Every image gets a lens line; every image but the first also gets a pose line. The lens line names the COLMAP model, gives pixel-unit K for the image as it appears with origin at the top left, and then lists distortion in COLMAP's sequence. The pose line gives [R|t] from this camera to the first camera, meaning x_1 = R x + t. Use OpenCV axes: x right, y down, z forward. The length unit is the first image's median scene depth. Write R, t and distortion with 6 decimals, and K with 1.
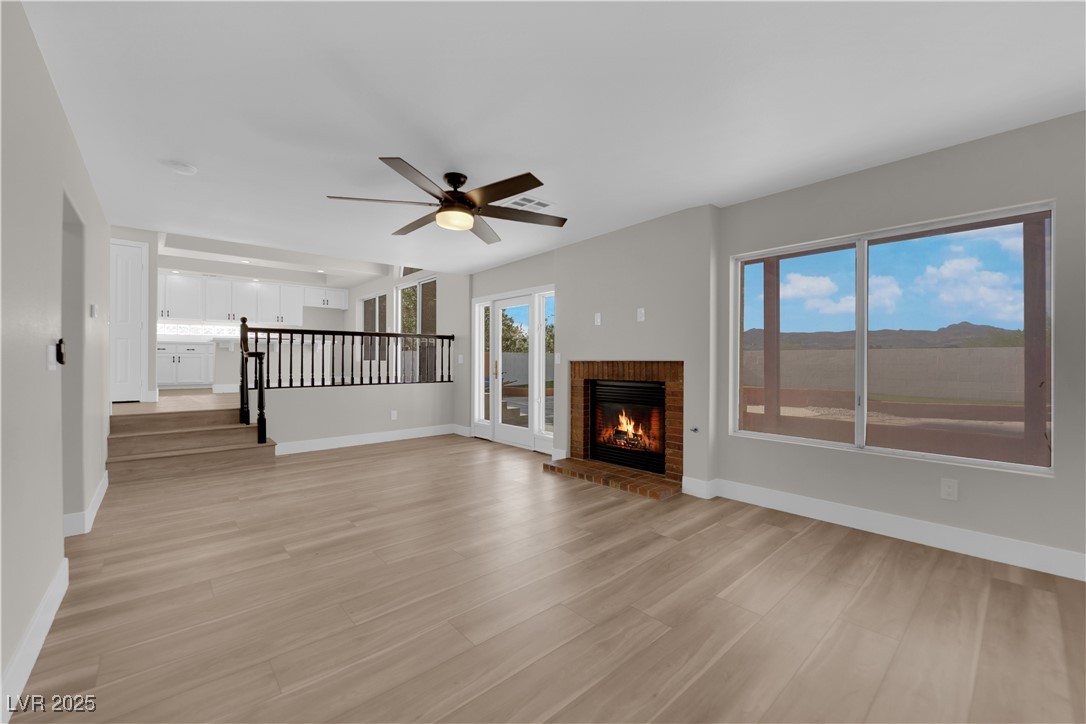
lens RADIAL K [[433.0, 0, 542.0], [0, 433.0, 359.2], [0, 0, 1]] dist [-0.016295, 0.000054]
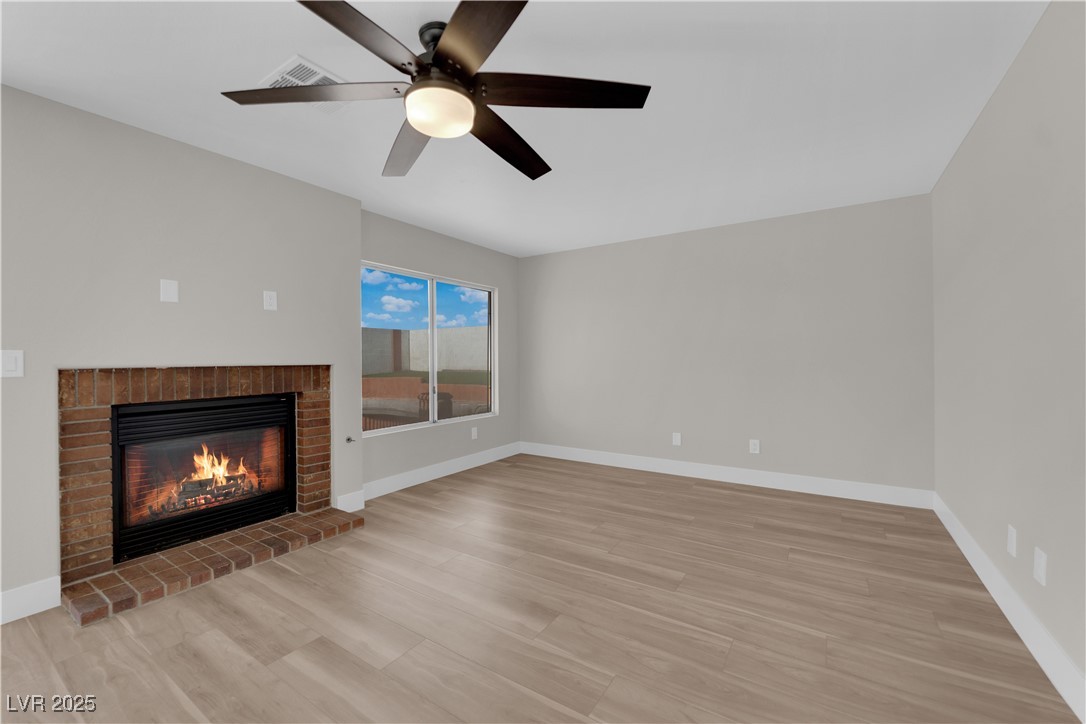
lens RADIAL K [[433.0, 0, 542.0], [0, 433.0, 359.2], [0, 0, 1]] dist [-0.016295, 0.000054]
pose [[-0.252040, 0.006180, 0.967697, -0.594068], [0.005453, 0.999973, -0.004966, -0.000168], [-0.967702, 0.004026, -0.252067, 0.781196]]
